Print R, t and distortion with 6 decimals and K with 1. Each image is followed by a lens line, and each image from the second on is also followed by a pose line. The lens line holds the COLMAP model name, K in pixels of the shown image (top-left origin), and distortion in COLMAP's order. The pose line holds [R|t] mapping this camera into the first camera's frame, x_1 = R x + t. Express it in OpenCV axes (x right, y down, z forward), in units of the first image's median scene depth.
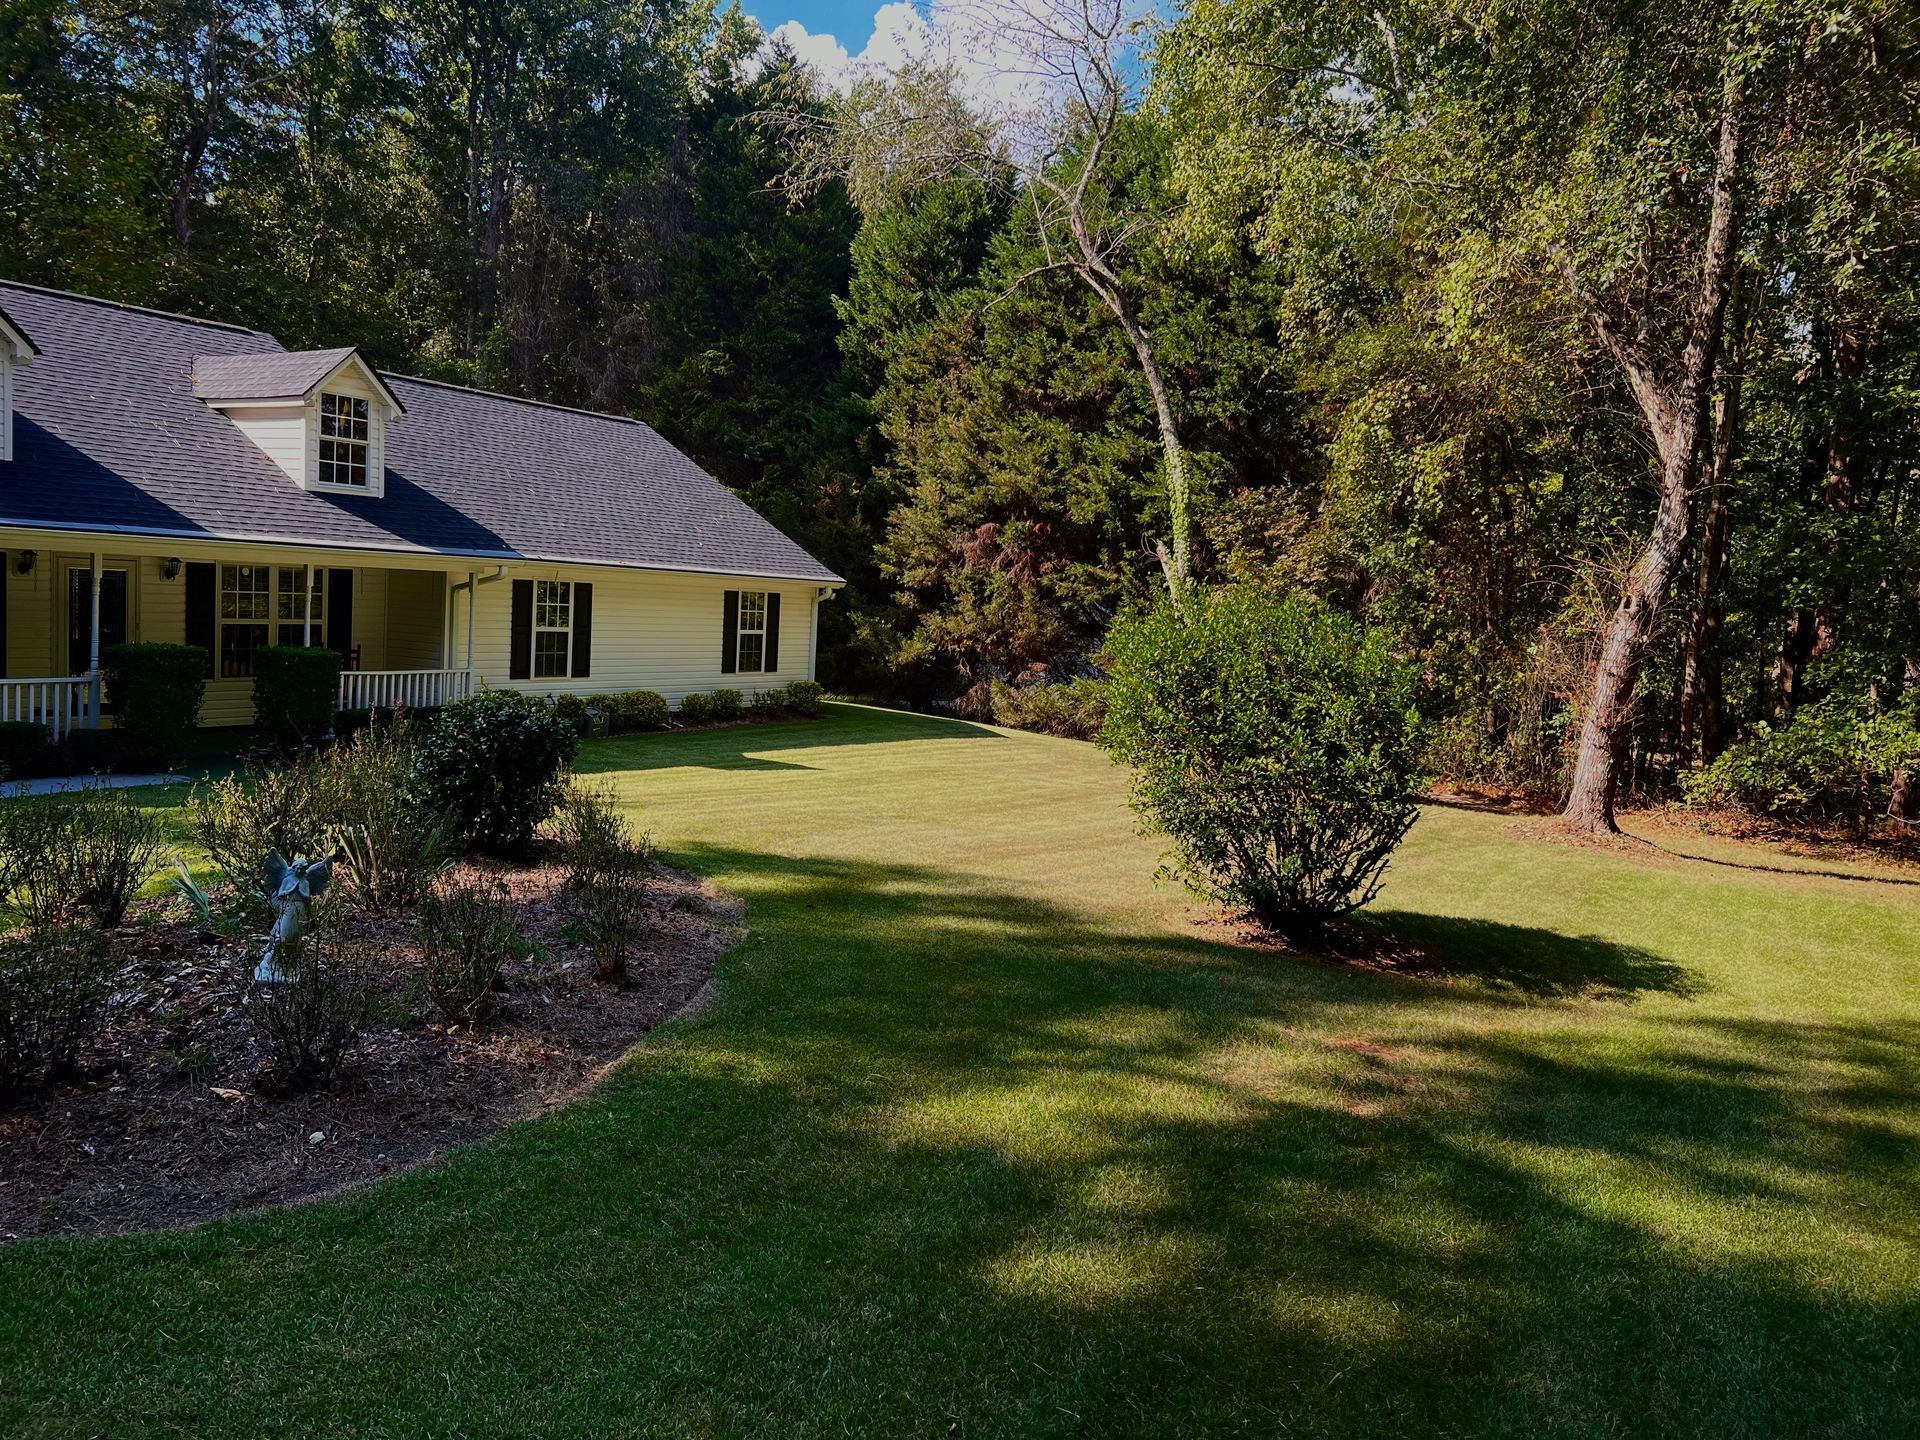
lens RADIAL K [[1441.8, 0, 959.3], [0, 1441.8, 722.9], [0, 0, 1]] dist [0.034066, -0.004459]
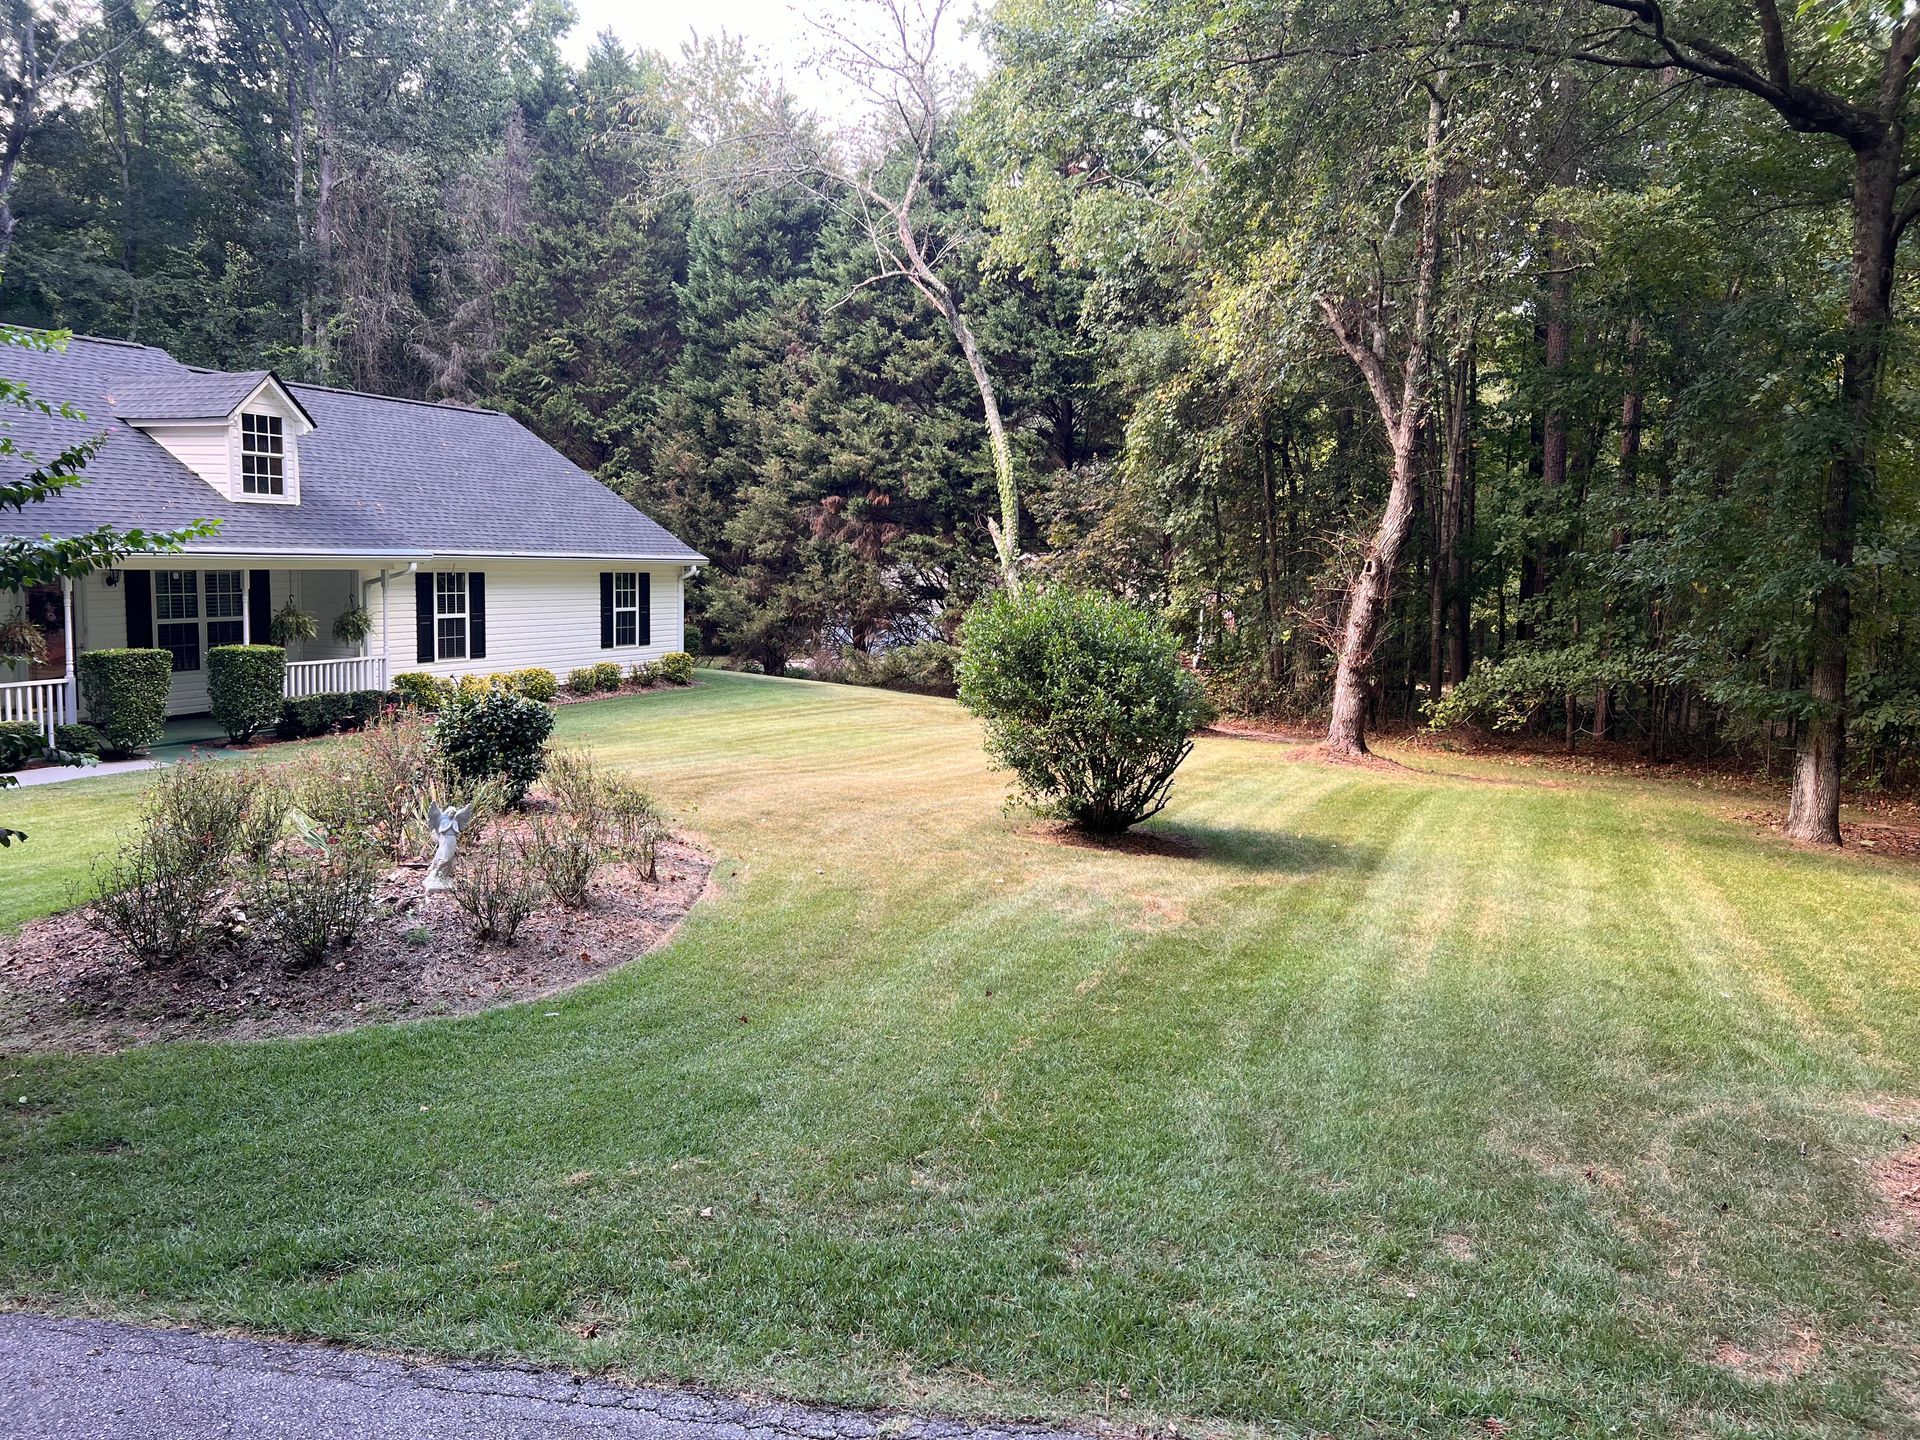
lens RADIAL K [[1441.8, 0, 961.6], [0, 1441.8, 714.6], [0, 0, 1]] dist [0.034066, -0.004459]
pose [[0.992094, -0.043029, 0.117889, -0.022928], [0.039659, 0.998739, 0.030784, -0.006179], [-0.119065, -0.025865, 0.992549, -0.127161]]
